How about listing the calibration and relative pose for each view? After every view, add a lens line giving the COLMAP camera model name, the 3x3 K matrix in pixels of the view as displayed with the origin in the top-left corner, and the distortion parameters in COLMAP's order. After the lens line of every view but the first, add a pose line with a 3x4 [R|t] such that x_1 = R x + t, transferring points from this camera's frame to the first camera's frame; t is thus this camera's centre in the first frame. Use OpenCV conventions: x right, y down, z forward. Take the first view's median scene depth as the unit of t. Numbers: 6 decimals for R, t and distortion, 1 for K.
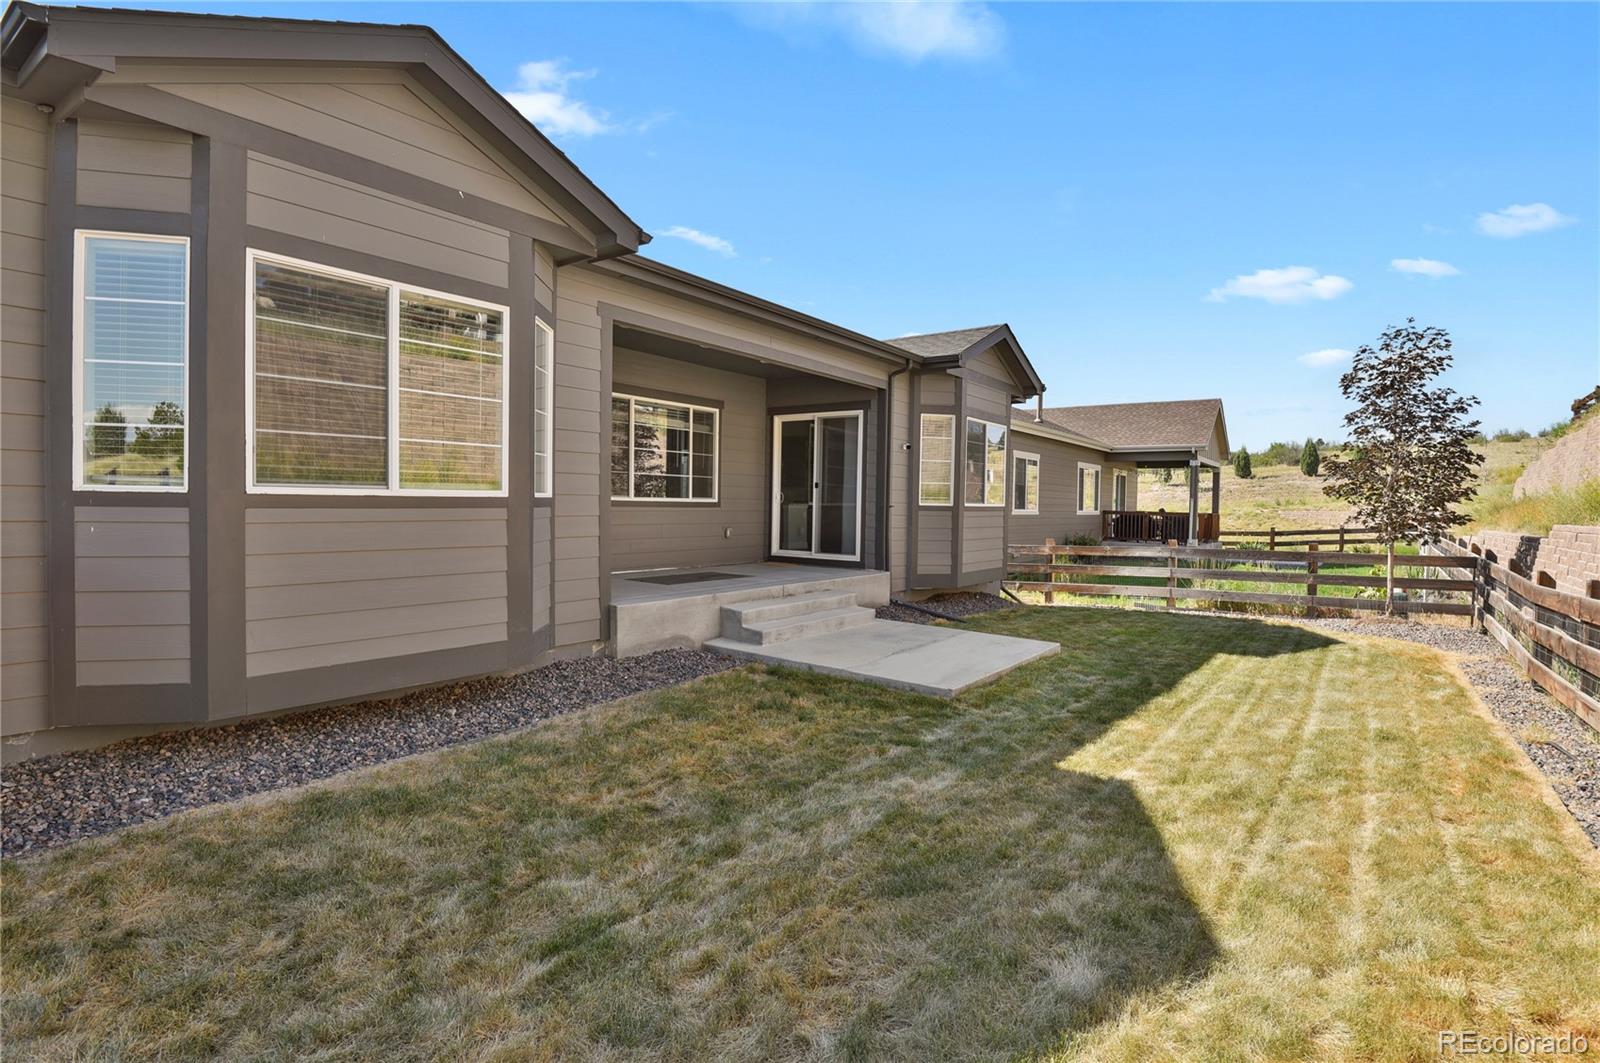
lens RADIAL K [[794.8, 0, 836.1], [0, 794.8, 512.1], [0, 0, 1]] dist [-0.024703, -0.004357]
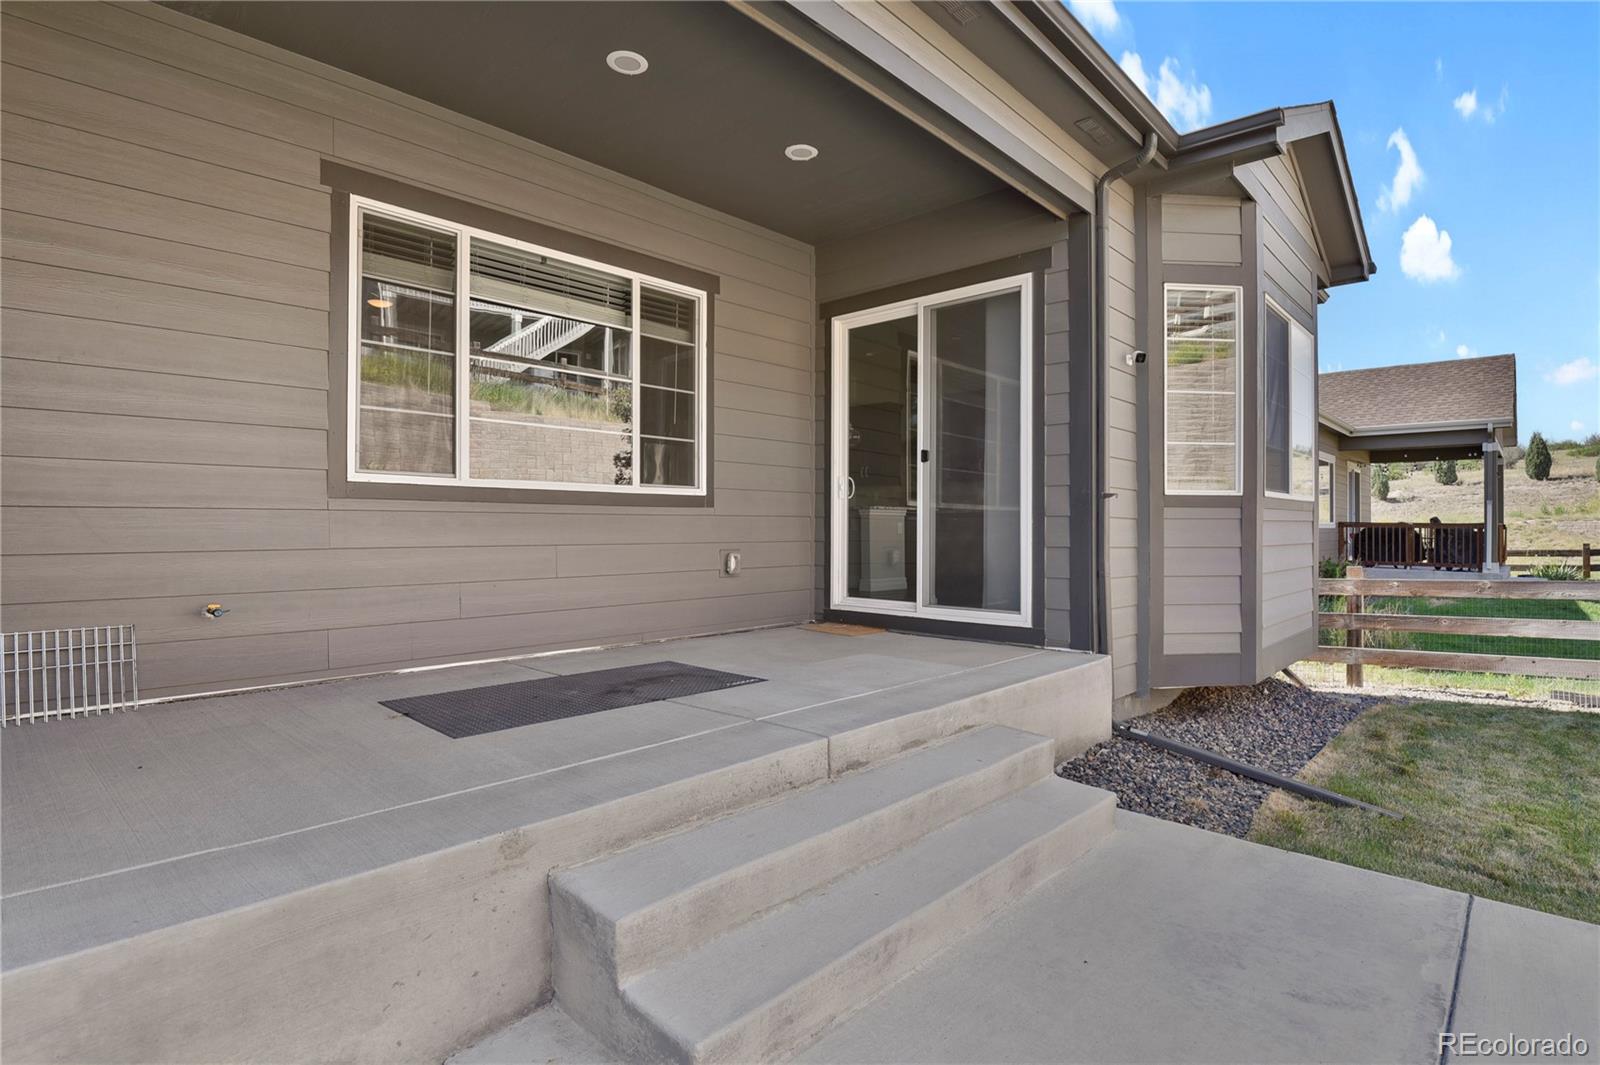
lens RADIAL K [[794.8, 0, 815.7], [0, 794.8, 524.2], [0, 0, 1]] dist [-0.024703, -0.004357]
pose [[0.988755, -0.016881, -0.148590, -0.019028], [0.014279, 0.999726, -0.018562, 0.012242], [0.148863, 0.016231, 0.988725, 0.532541]]
